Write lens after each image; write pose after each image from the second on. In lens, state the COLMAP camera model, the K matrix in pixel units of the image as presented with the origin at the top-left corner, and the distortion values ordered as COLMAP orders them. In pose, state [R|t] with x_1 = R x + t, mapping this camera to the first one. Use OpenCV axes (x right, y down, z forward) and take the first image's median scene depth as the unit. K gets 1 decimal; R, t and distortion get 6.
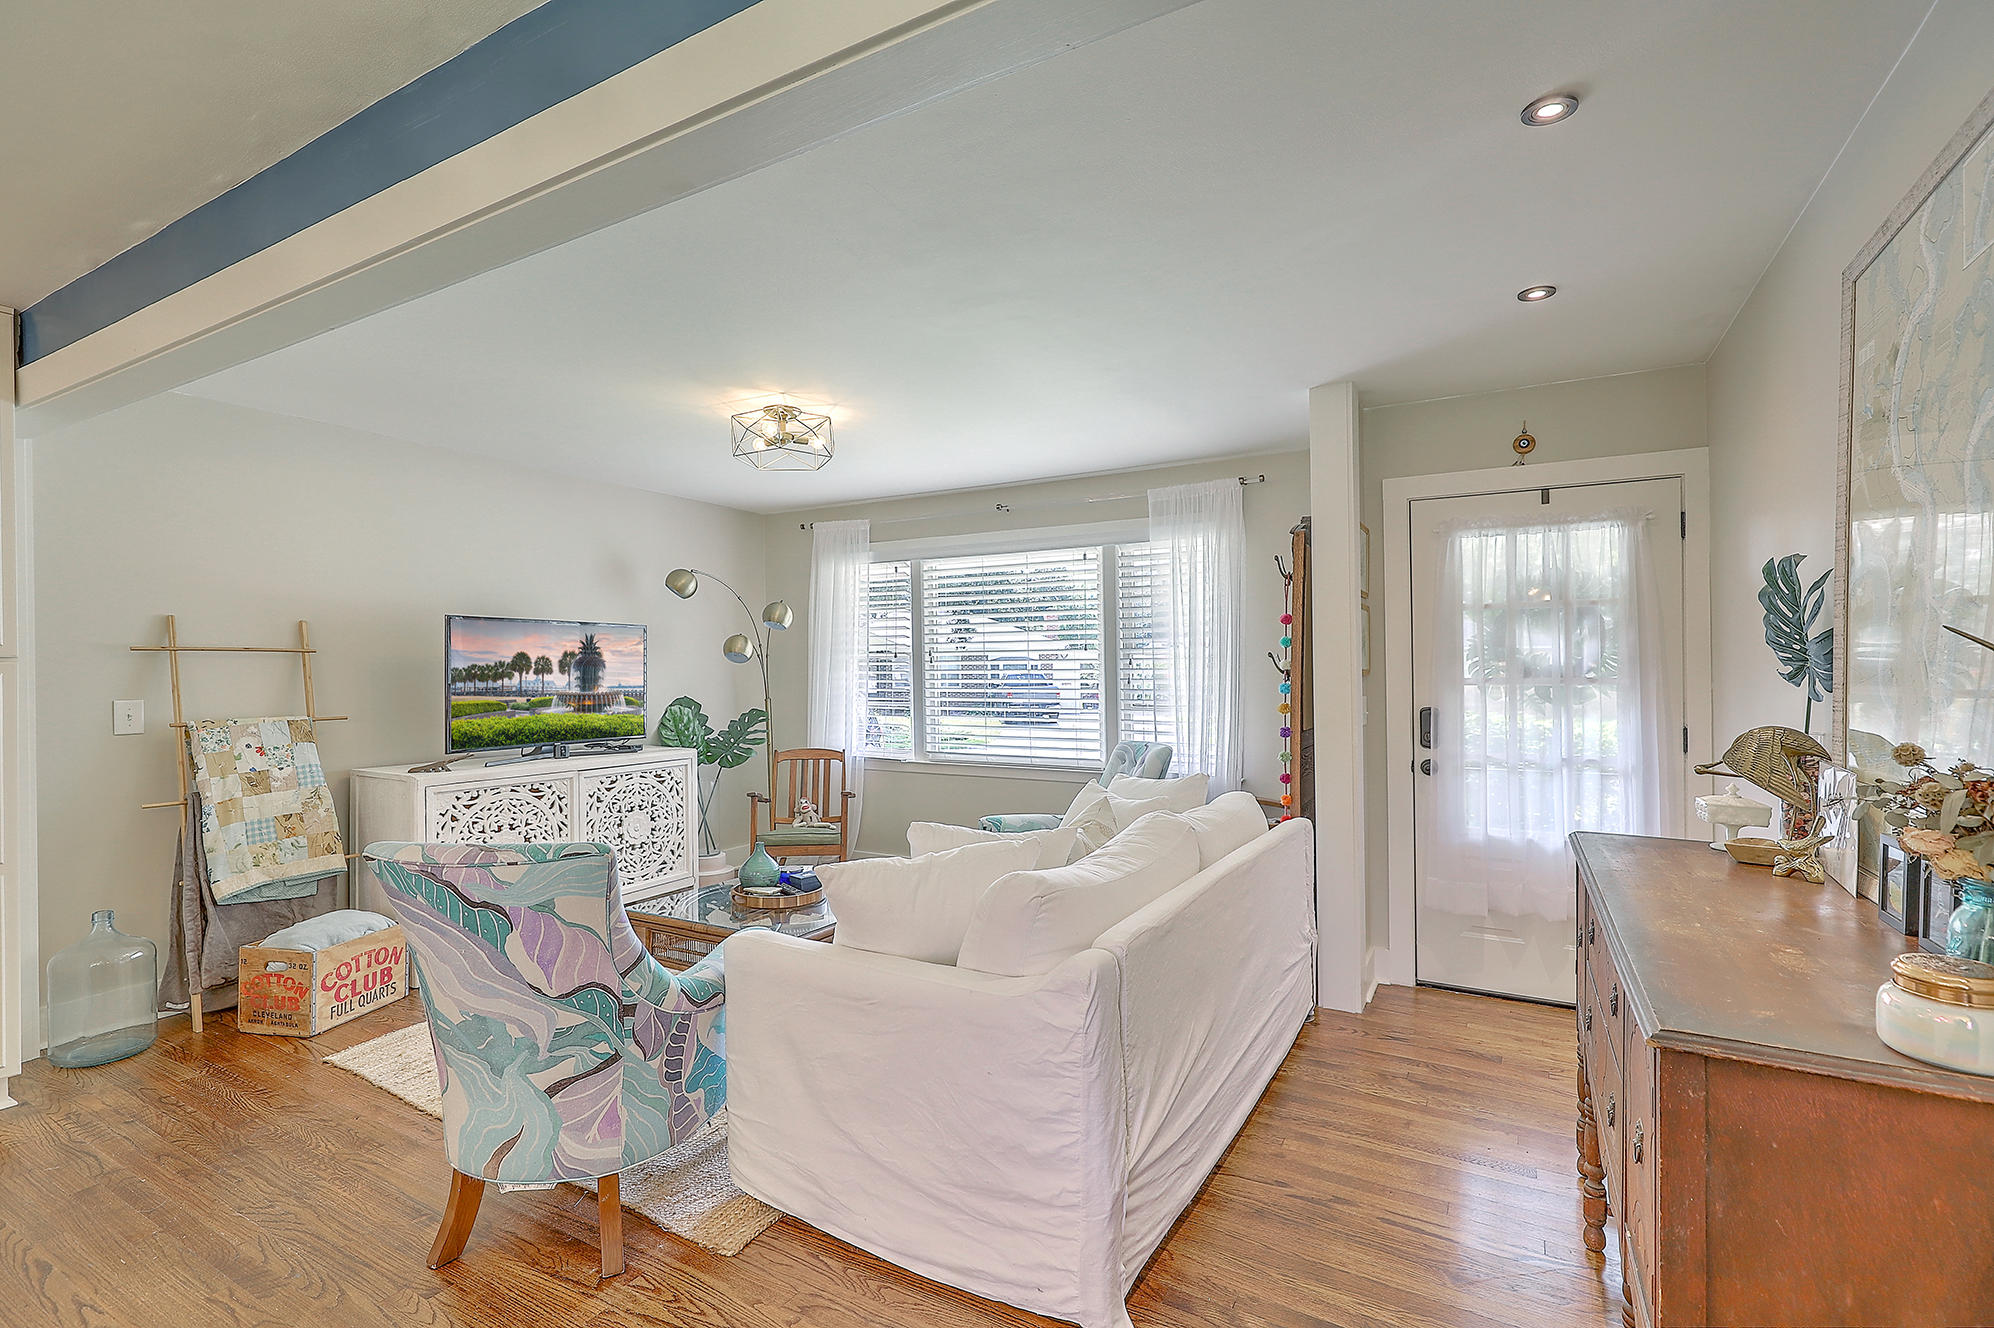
lens RADIAL K [[900.9, 0, 995.1], [0, 900.9, 674.5], [0, 0, 1]] dist [0.005065, -0.002247]
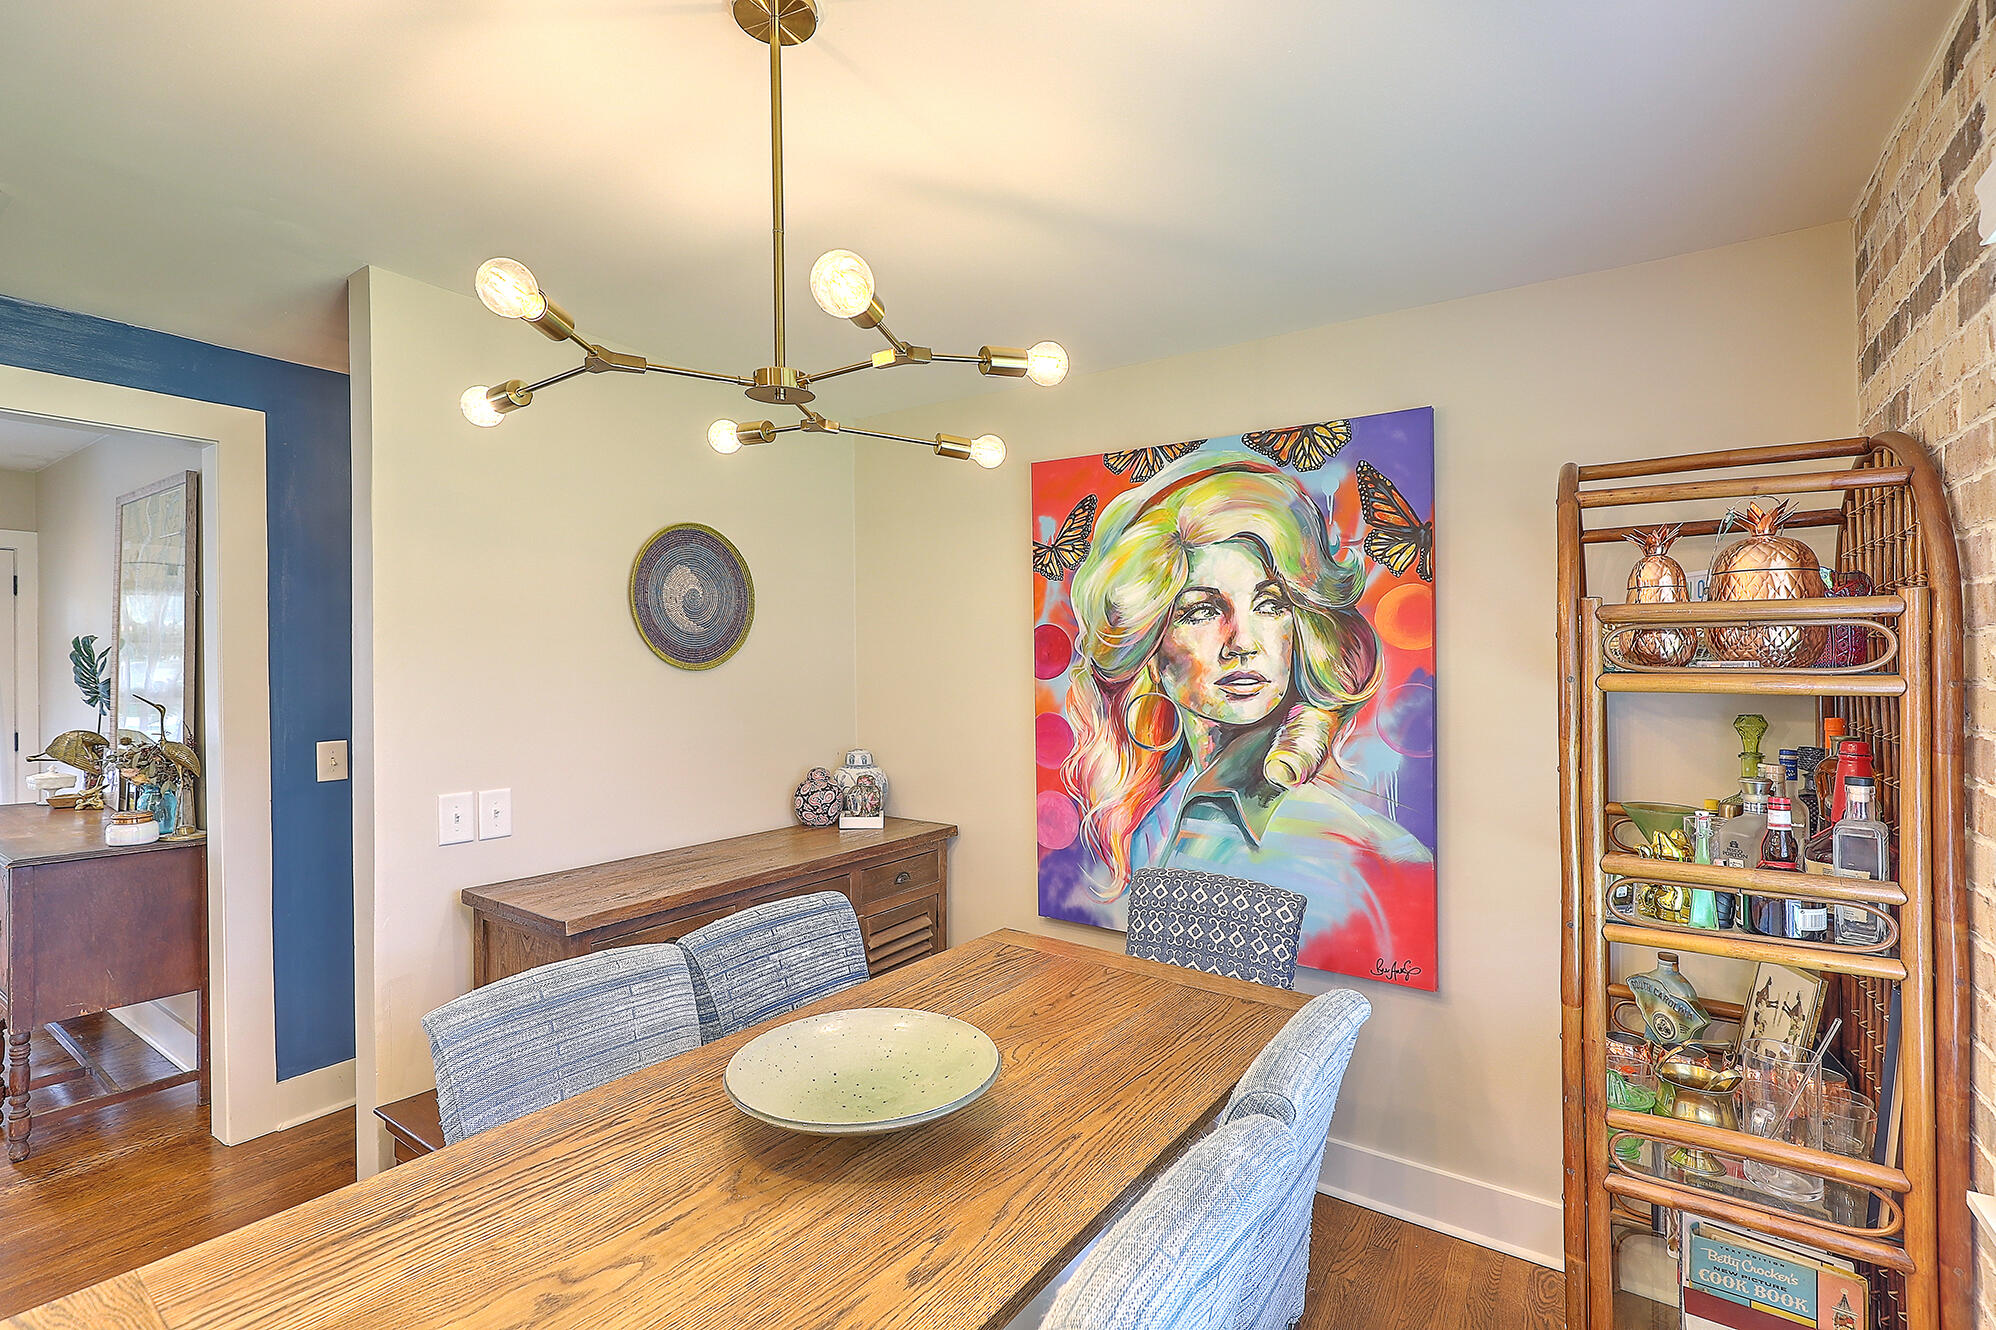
lens RADIAL K [[901.8, 0, 1015.0], [0, 901.8, 667.6], [0, 0, 1]] dist [0.005065, -0.002247]
pose [[0.080679, -0.001372, 0.996739, -0.430387], [-0.001183, 0.999998, 0.001473, -0.039993], [-0.996739, -0.001298, 0.080677, -0.552818]]
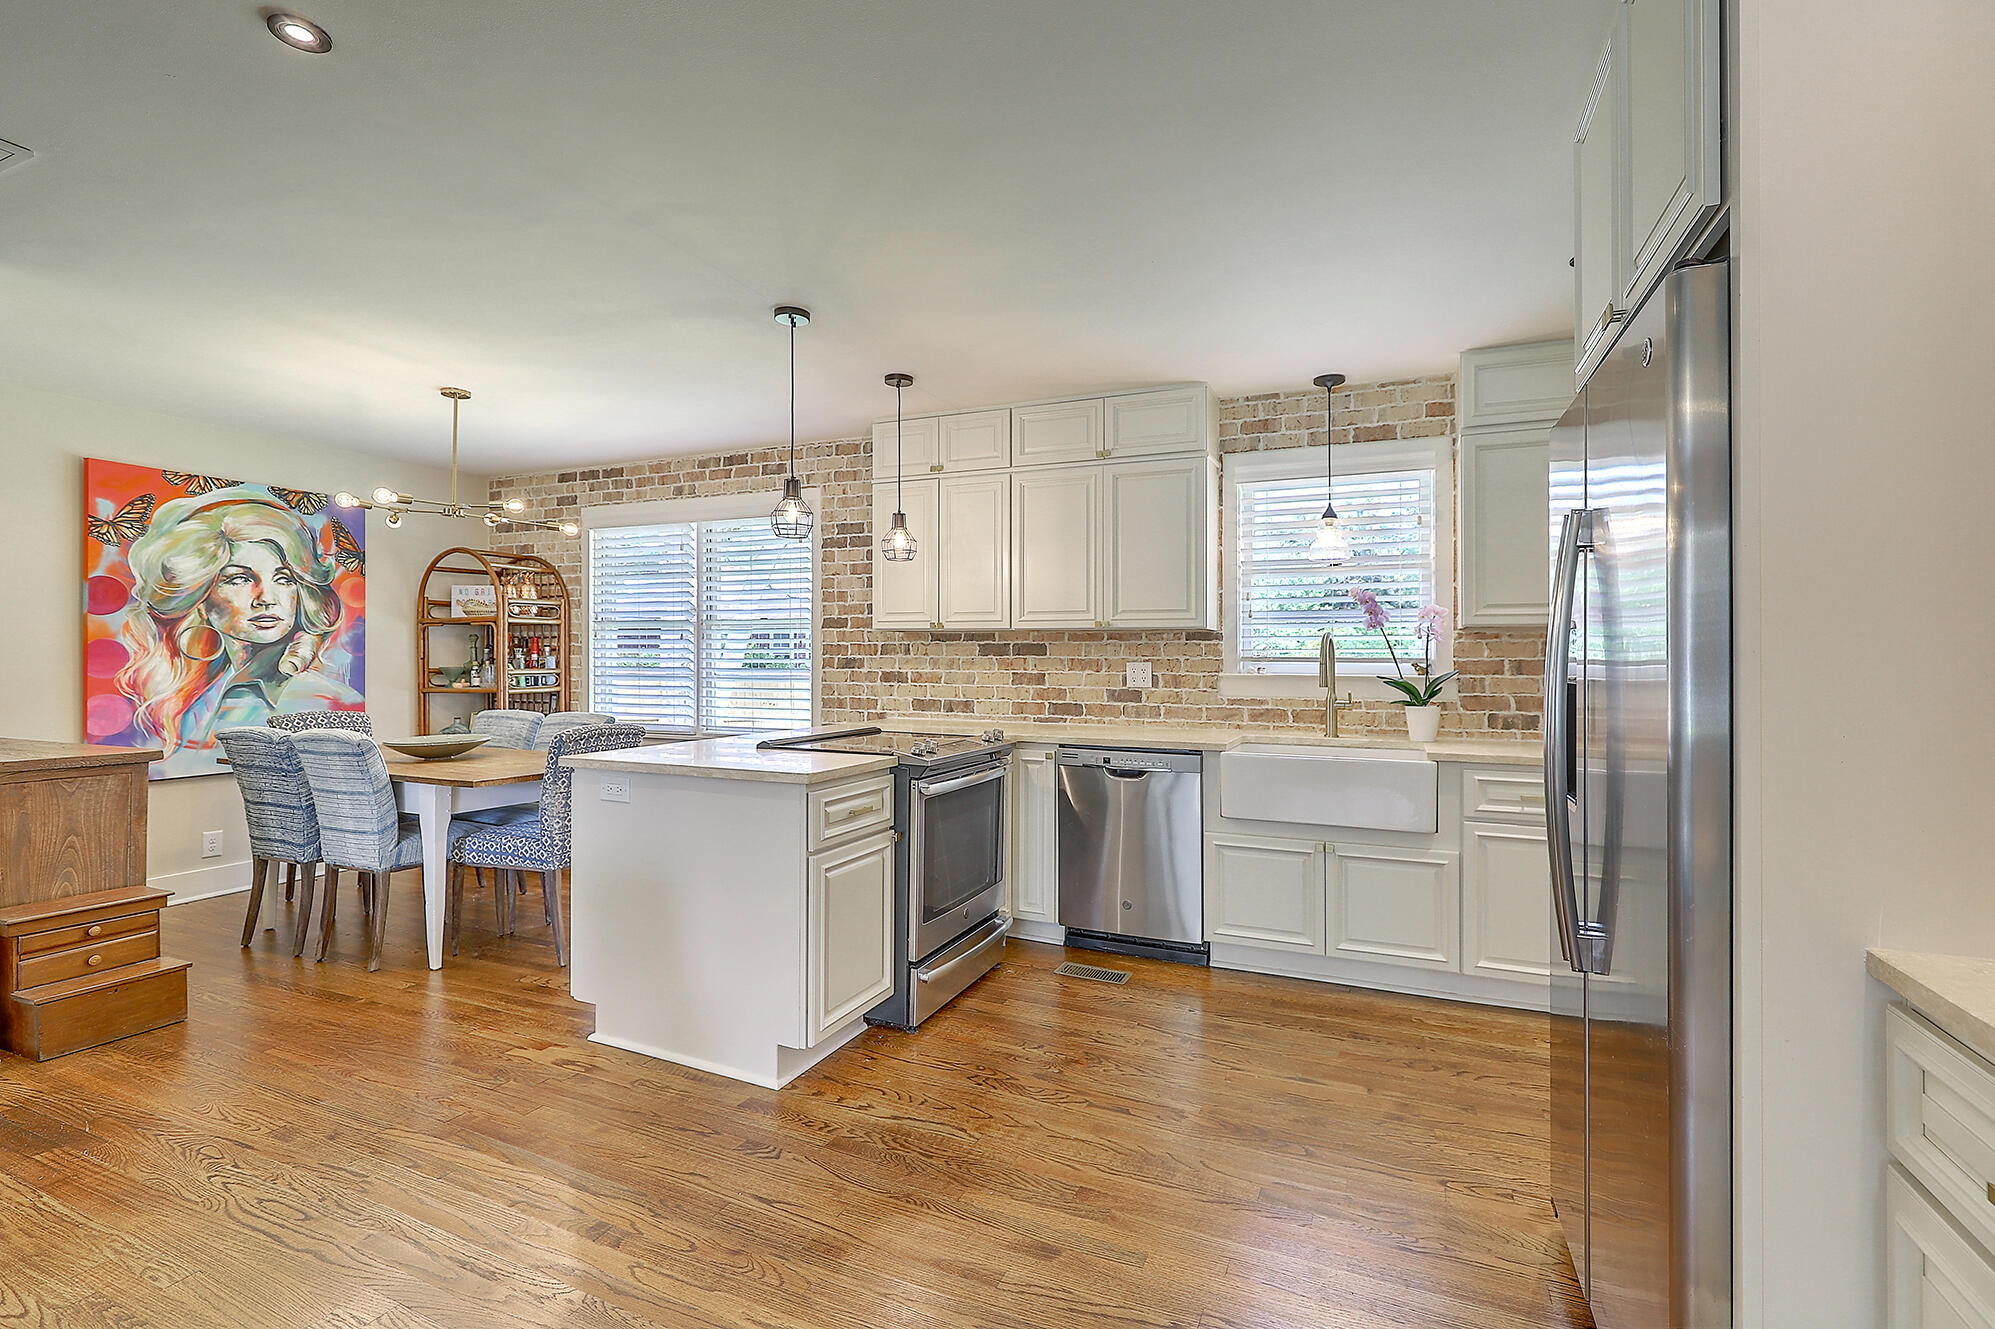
lens RADIAL K [[901.3, 0, 1010.2], [0, 901.3, 672.4], [0, 0, 1]] dist [0.005065, -0.002247]
pose [[-0.993175, 0.003830, -0.116571, -0.621026], [0.001278, 0.999758, 0.021957, 0.019047], [0.116627, 0.021658, -0.992940, 0.714528]]
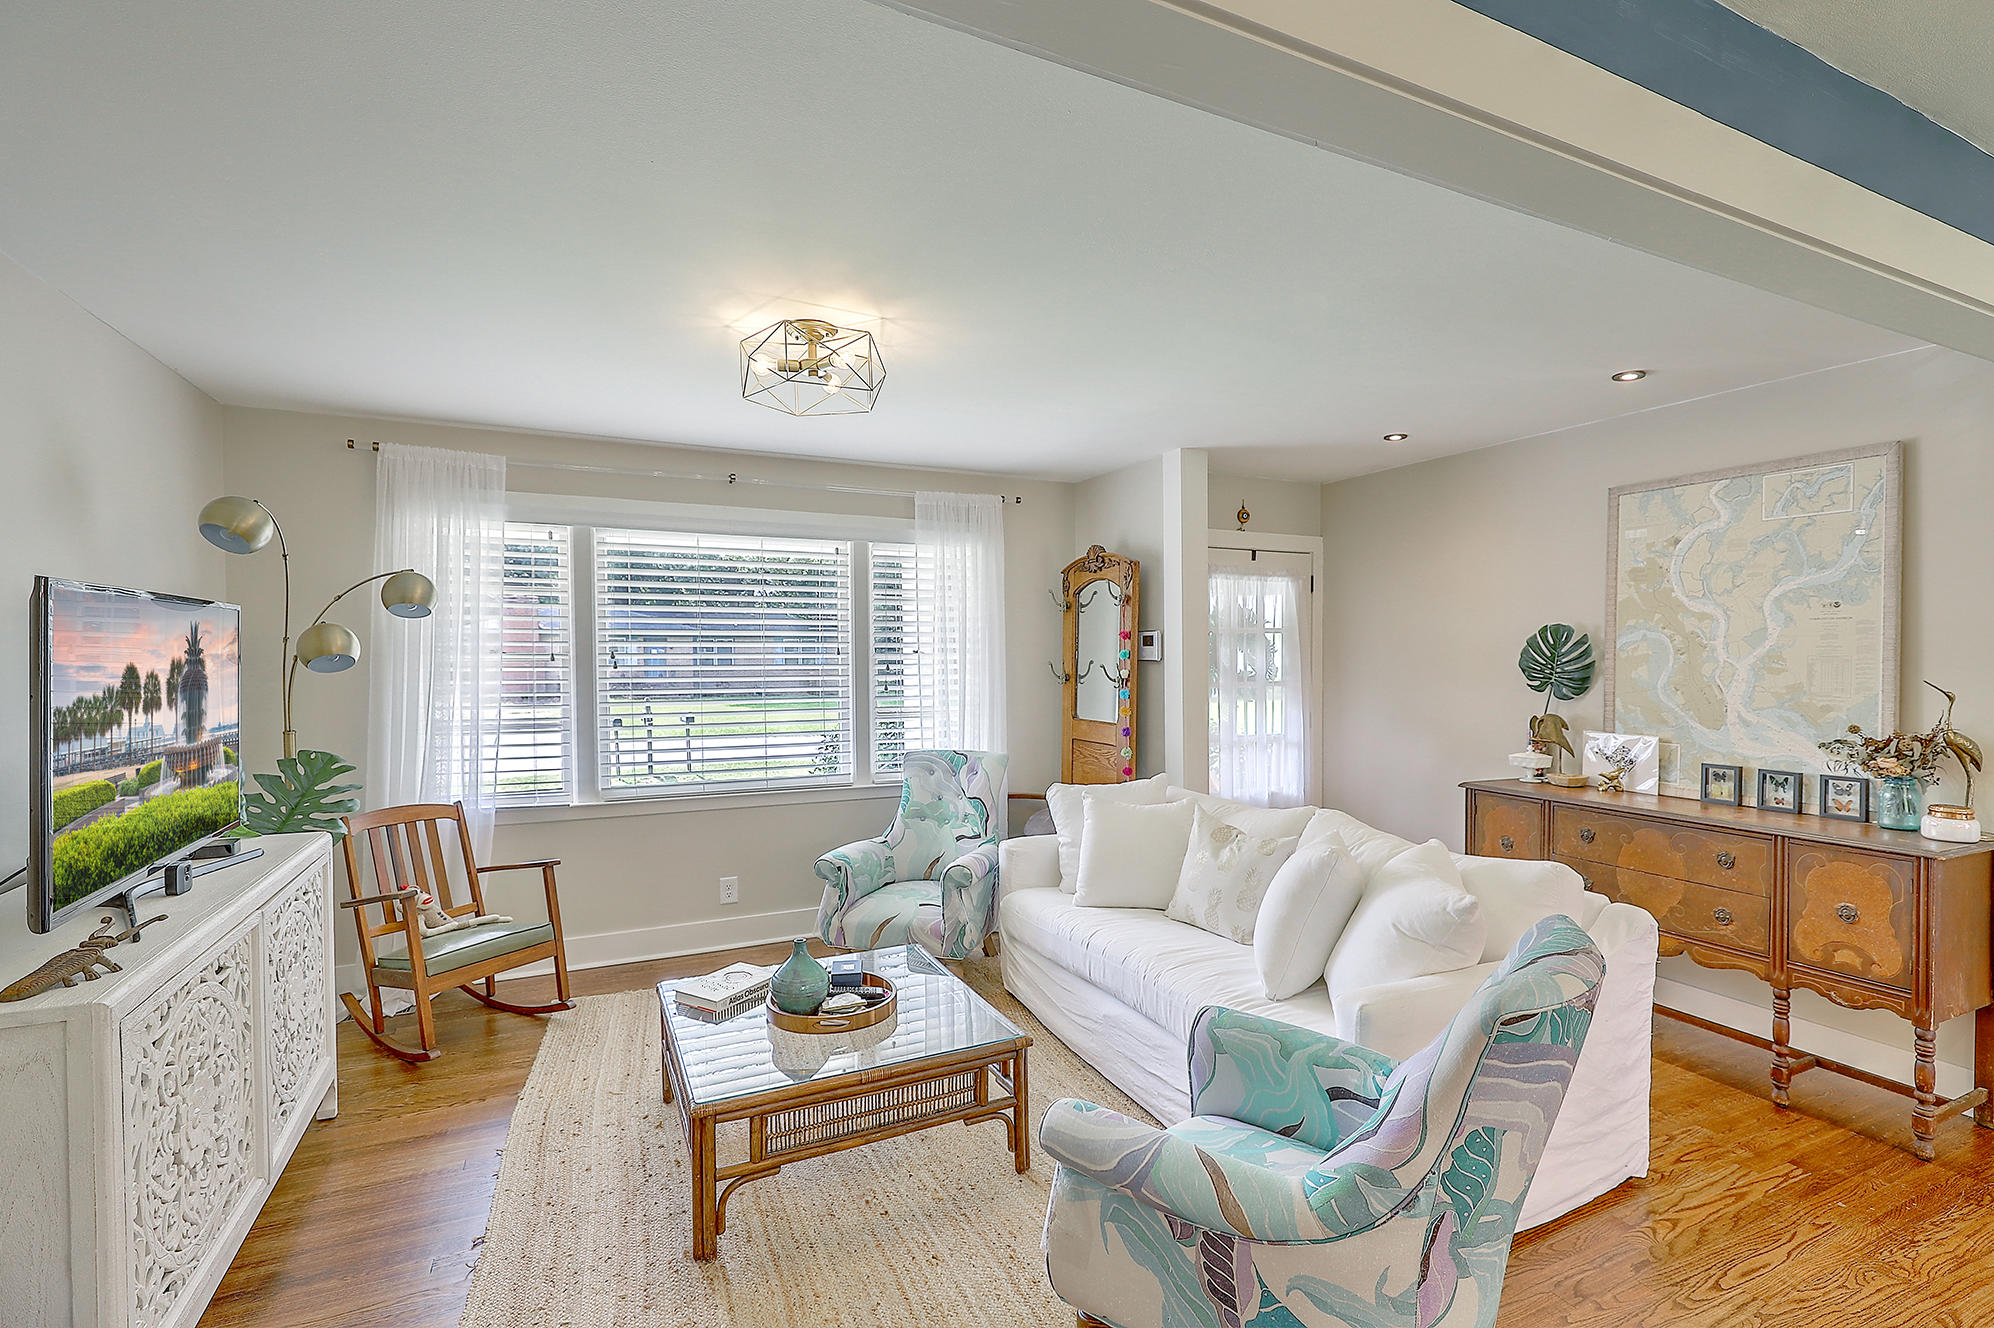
lens RADIAL K [[900.9, 0, 1006.9], [0, 900.9, 663.9], [0, 0, 1]] dist [0.005065, -0.002247]
pose [[0.576501, -0.004756, 0.817082, -0.733386], [-0.000066, 0.999983, 0.005867, -0.031289], [-0.817096, -0.003436, 0.576491, 0.463767]]
